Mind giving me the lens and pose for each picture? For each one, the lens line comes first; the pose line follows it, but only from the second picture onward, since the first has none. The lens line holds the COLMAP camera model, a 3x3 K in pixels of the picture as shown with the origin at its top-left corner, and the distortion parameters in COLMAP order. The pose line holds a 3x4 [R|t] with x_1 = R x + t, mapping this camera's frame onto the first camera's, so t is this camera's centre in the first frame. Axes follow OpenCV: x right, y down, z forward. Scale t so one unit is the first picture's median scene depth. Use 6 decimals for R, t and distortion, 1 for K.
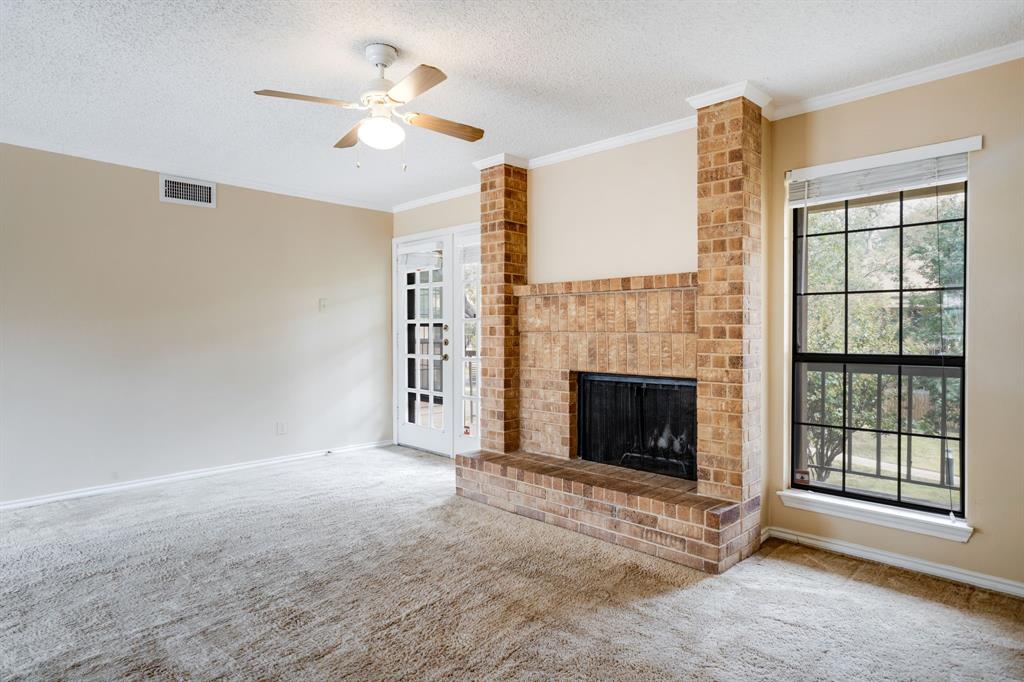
lens RADIAL K [[581.7, 0, 499.1], [0, 581.7, 338.0], [0, 0, 1]] dist [-0.001306, 0.001724]
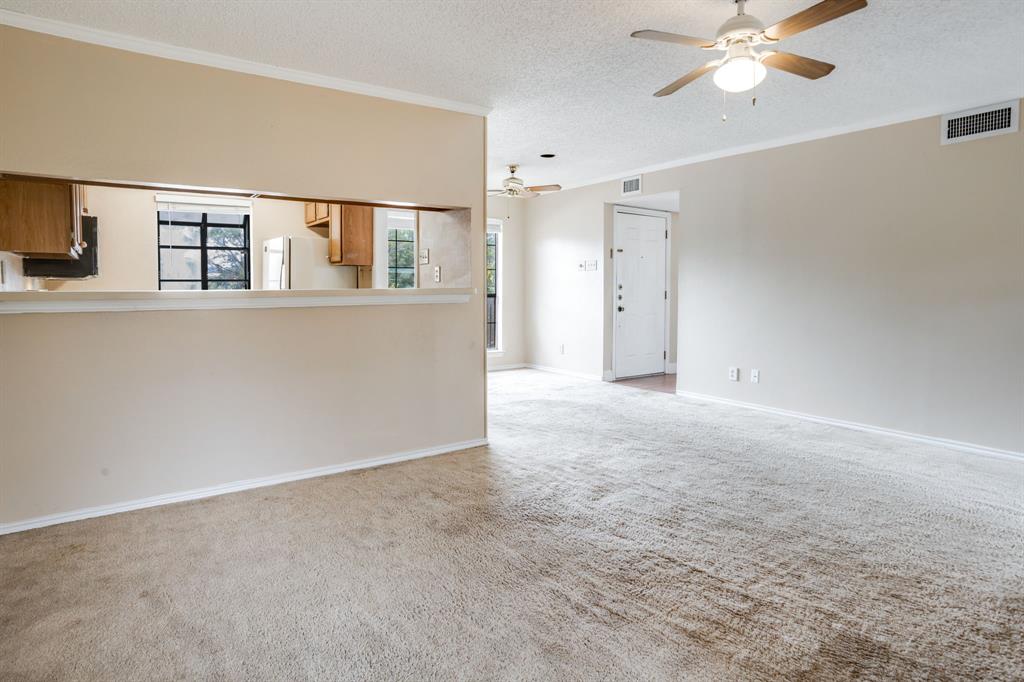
lens RADIAL K [[581.7, 0, 499.1], [0, 581.7, 338.0], [0, 0, 1]] dist [-0.001306, 0.001724]
pose [[-0.195762, 0.094919, -0.976047, 0.762476], [-0.010711, 0.995038, 0.098914, -0.018348], [0.980593, 0.029818, -0.193774, 0.755490]]
